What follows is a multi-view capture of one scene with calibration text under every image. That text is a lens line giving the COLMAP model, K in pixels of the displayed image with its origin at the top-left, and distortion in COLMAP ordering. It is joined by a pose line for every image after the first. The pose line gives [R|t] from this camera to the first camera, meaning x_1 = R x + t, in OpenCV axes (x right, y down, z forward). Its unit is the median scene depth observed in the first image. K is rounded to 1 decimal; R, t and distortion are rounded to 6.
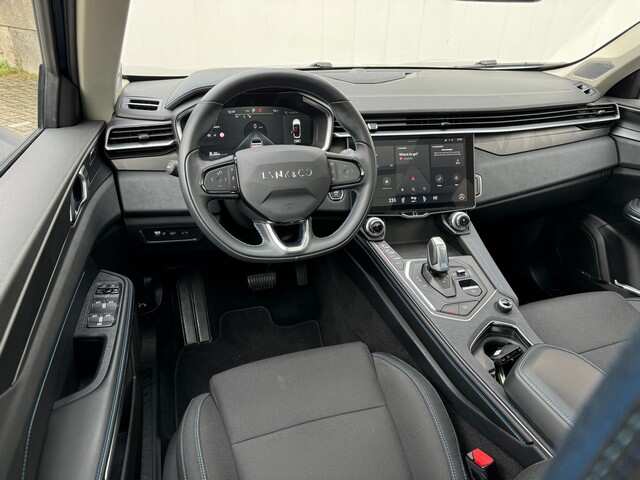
lens RADIAL K [[448.7, 0, 320.0], [0, 448.7, 240.0], [0, 0, 1]] dist [0.085297, -0.154778]
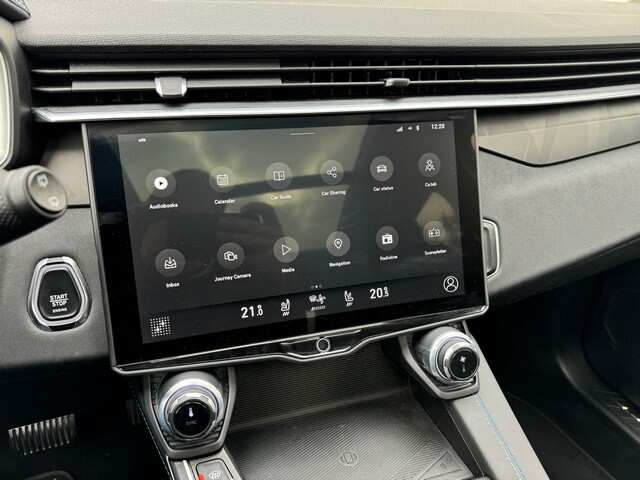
lens RADIAL K [[448.7, 0, 320.0], [0, 448.7, 240.0], [0, 0, 1]] dist [0.085297, -0.154778]
pose [[0.996492, -0.041511, 0.072661, 0.206004], [0.041810, 0.999122, -0.002593, -0.150277], [-0.072490, 0.005622, 0.997353, 0.723181]]
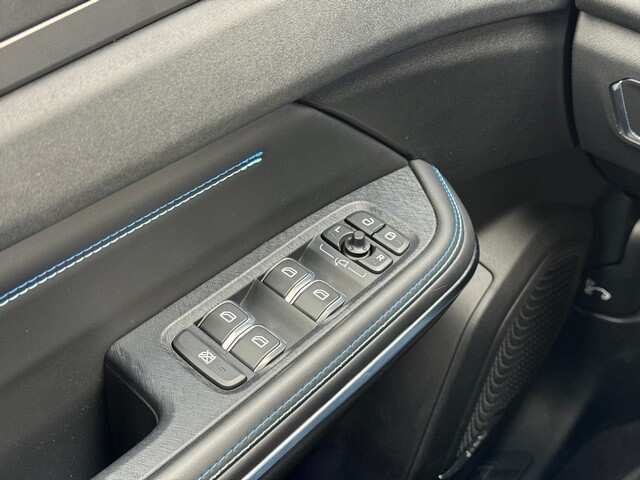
lens RADIAL K [[898.0, 0, 320.0], [0, 898.0, 240.0], [0, 0, 1]] dist [0.002648, 0.002384]
pose [[0.499025, 0.548827, -0.670644, -0.091919], [-0.346672, 0.835698, 0.425943, -0.099204], [0.794225, 0.019937, 0.607297, 0.539866]]
